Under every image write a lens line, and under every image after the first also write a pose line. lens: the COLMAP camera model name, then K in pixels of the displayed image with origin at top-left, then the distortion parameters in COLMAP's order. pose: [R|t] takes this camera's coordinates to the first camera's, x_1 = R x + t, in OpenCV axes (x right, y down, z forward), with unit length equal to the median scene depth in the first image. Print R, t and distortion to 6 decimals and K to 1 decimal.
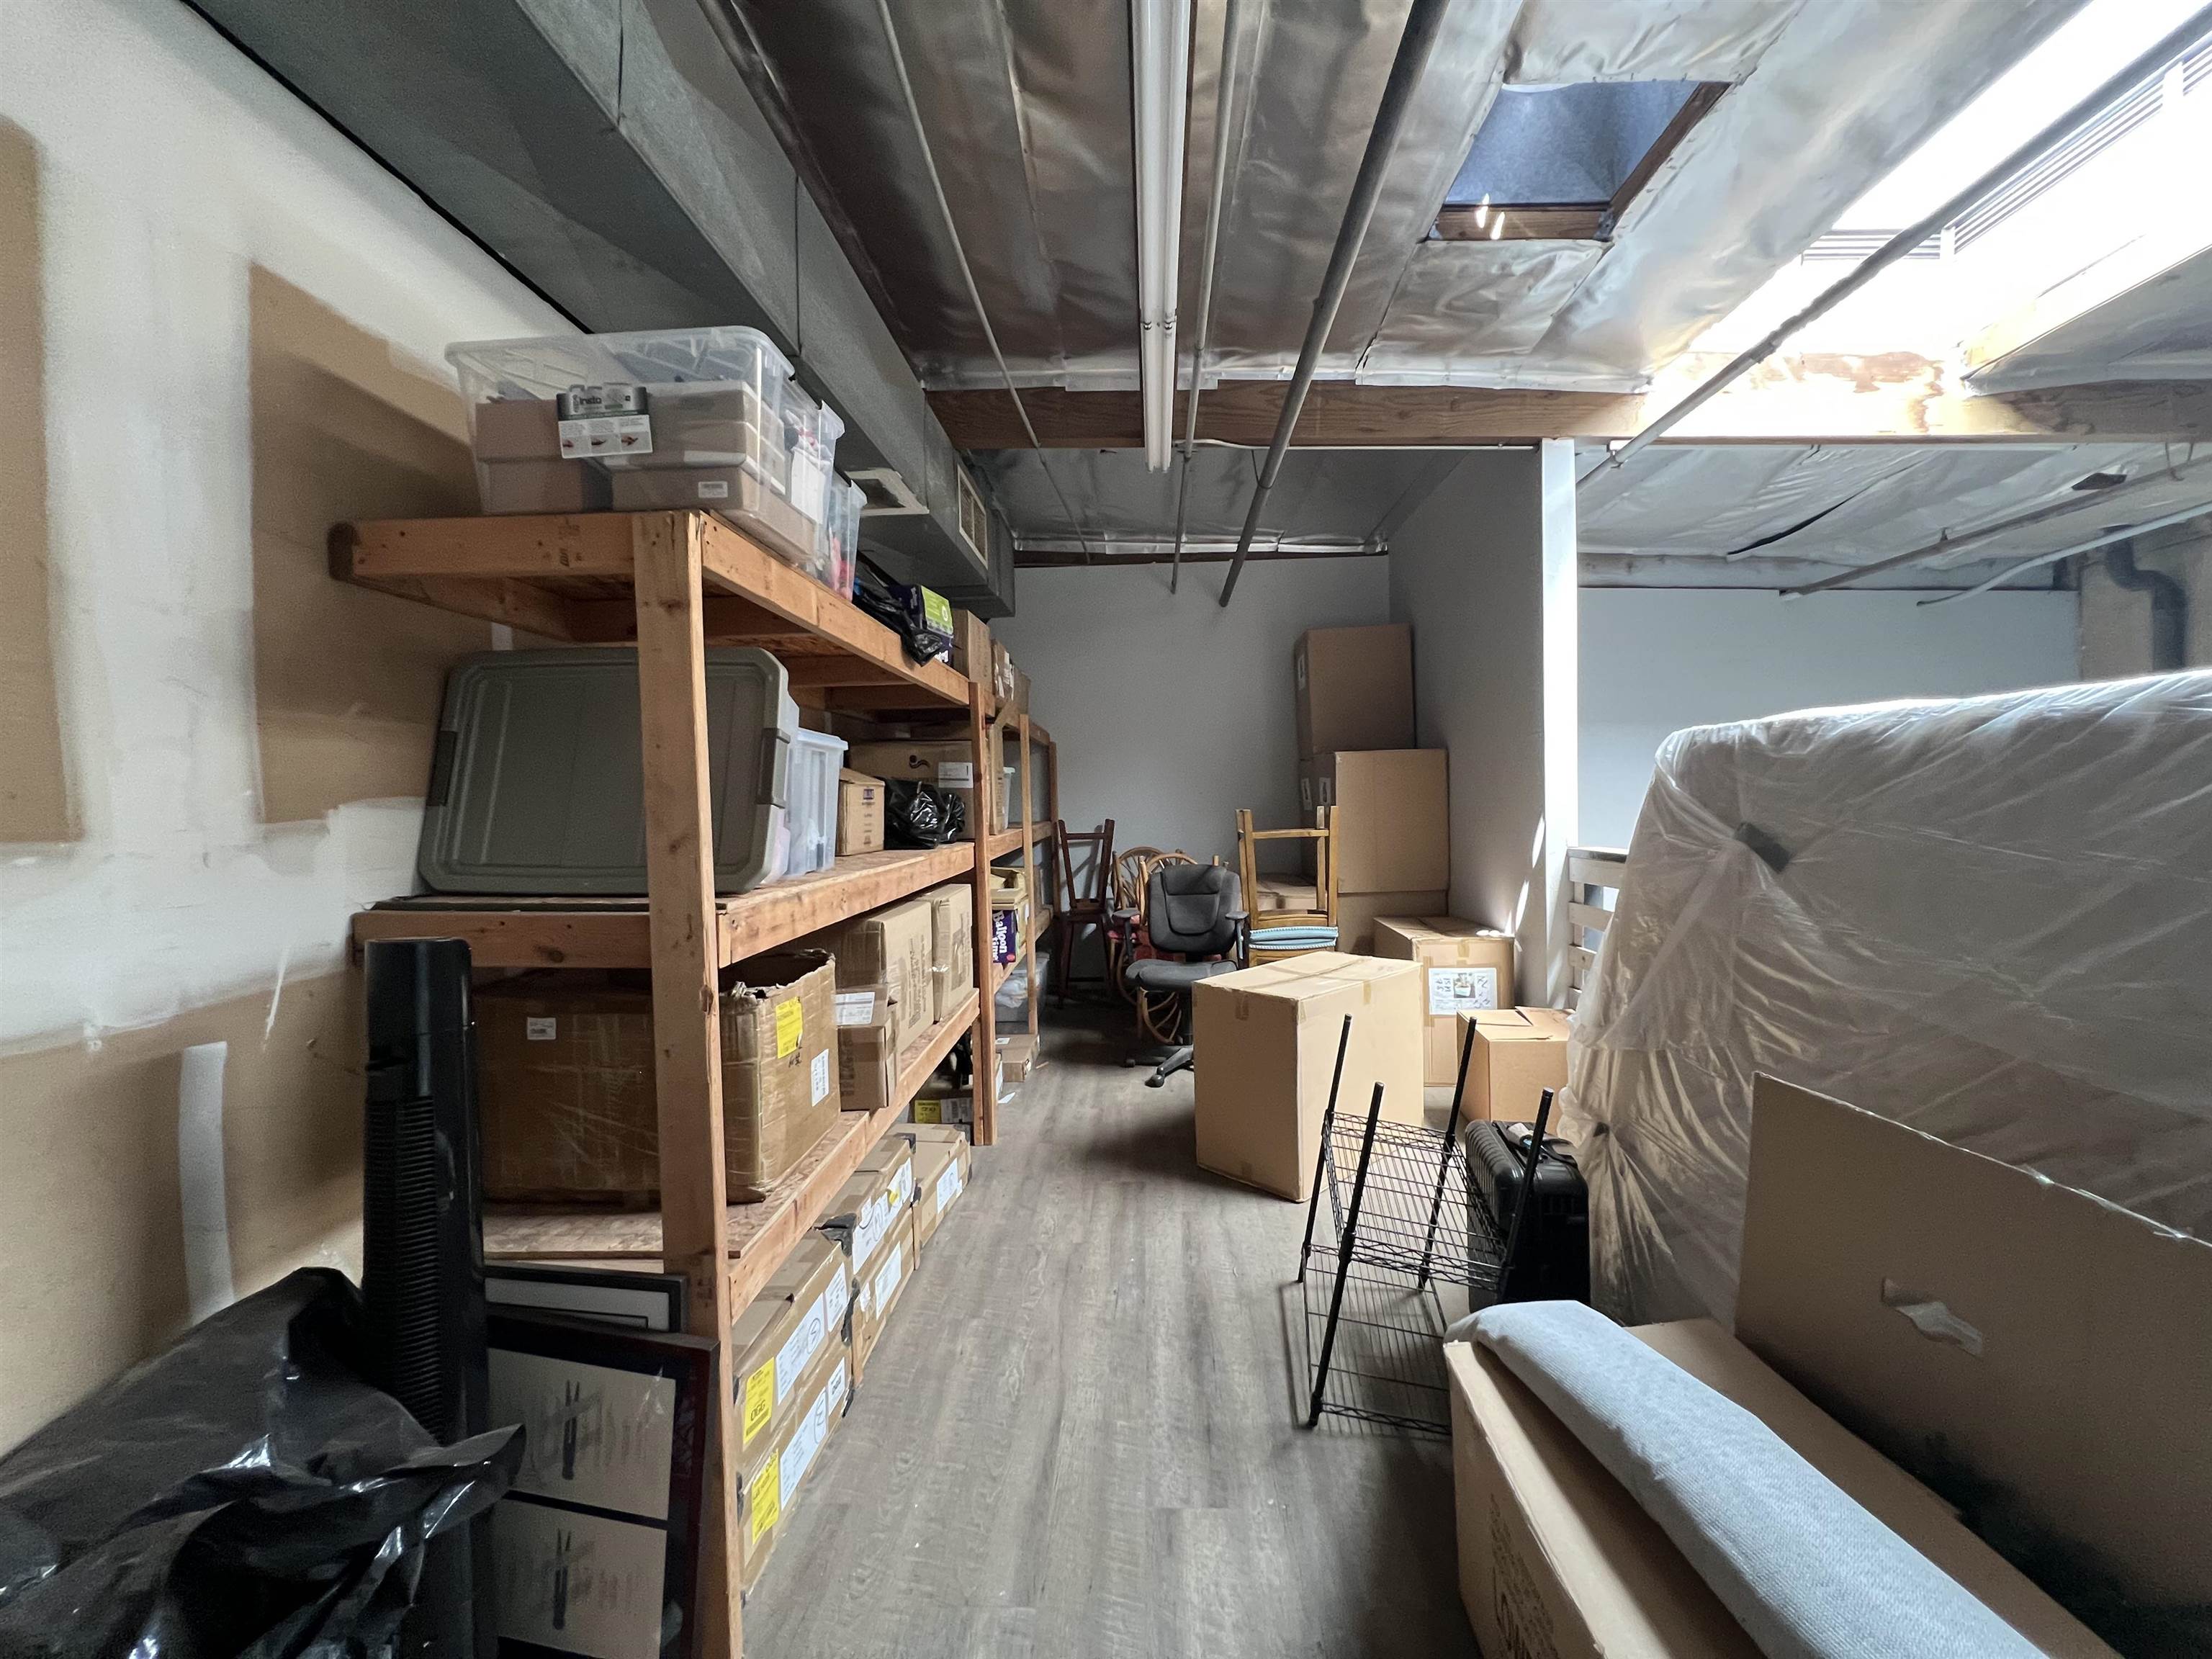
lens RADIAL K [[883.2, 0, 1112.2], [0, 883.2, 832.9], [0, 0, 1]] dist [-0.001694, 0.000934]
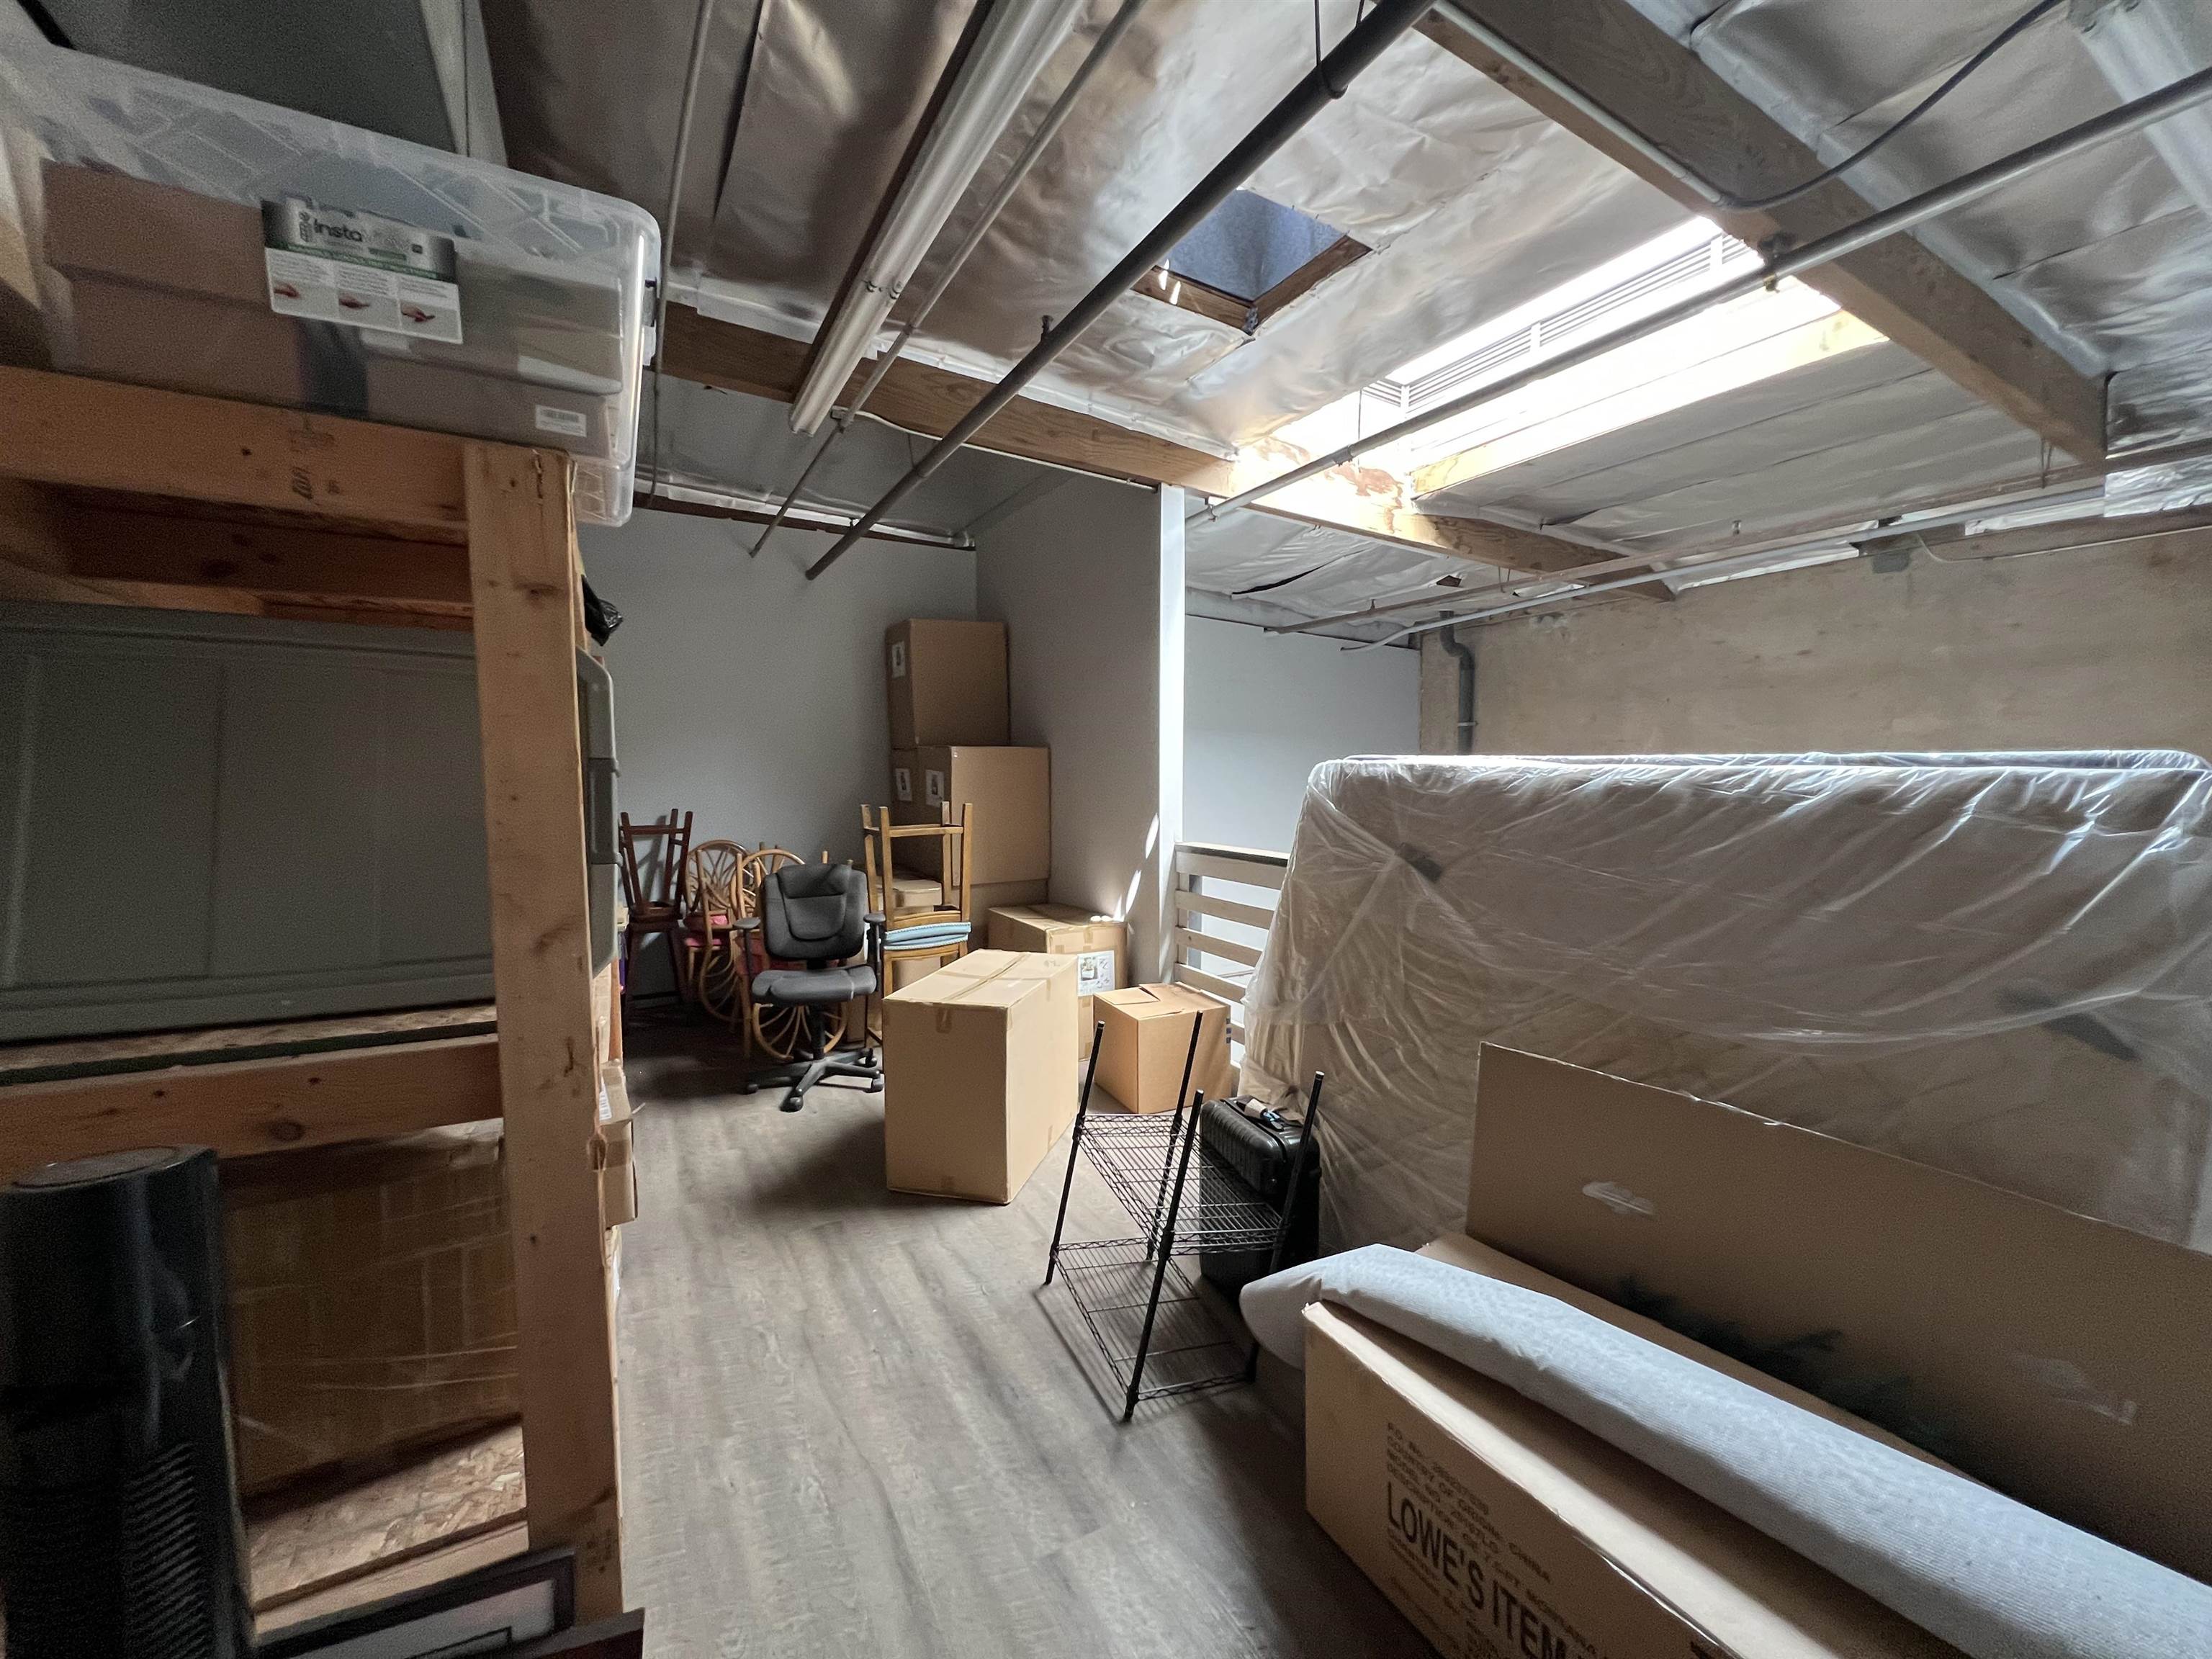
lens RADIAL K [[883.2, 0, 1109.0], [0, 883.2, 833.4], [0, 0, 1]] dist [-0.001694, 0.000934]
pose [[0.845342, -0.015286, 0.534007, -0.300286], [-0.002509, 0.999466, 0.032581, -0.057642], [-0.534220, -0.028882, 0.844852, 0.113594]]
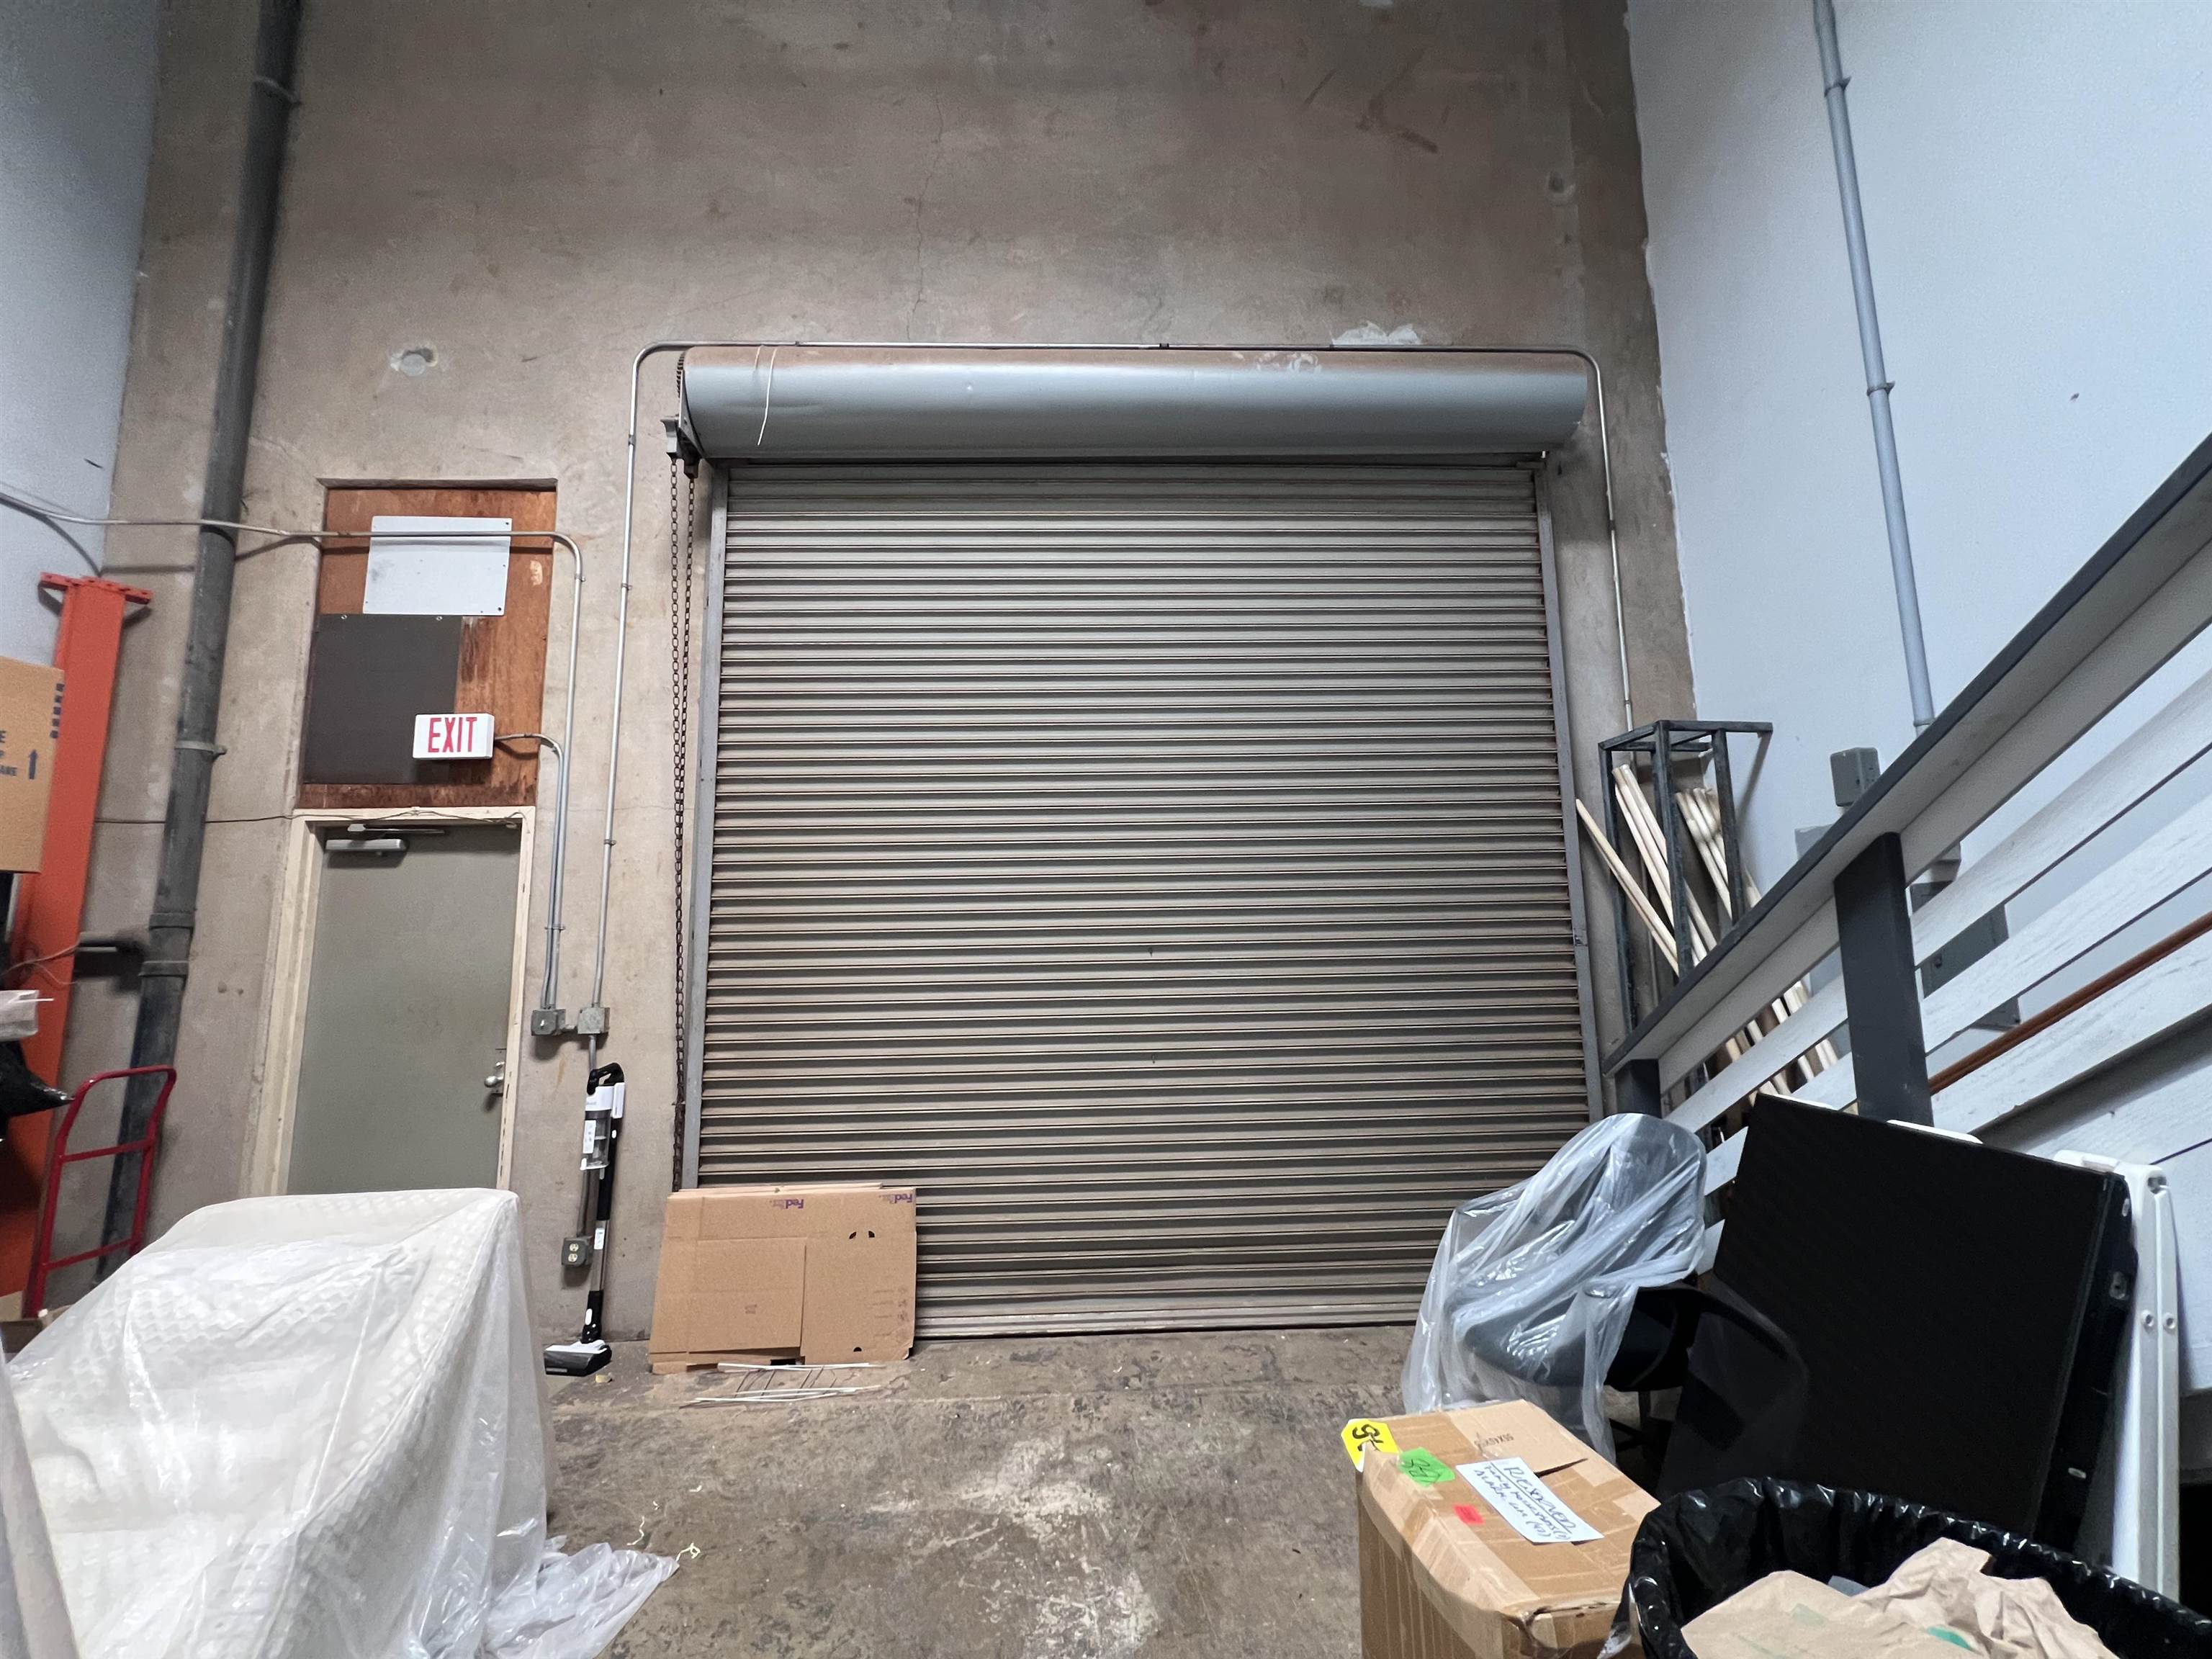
lens RADIAL K [[883.2, 0, 1107.2], [0, 883.2, 829.4], [0, 0, 1]] dist [-0.001694, 0.000934]
pose [[-0.081545, 0.150116, 0.985300, 1.170606], [0.054533, 0.987783, -0.145981, 1.499202], [-0.995177, 0.041827, -0.088735, 0.910165]]
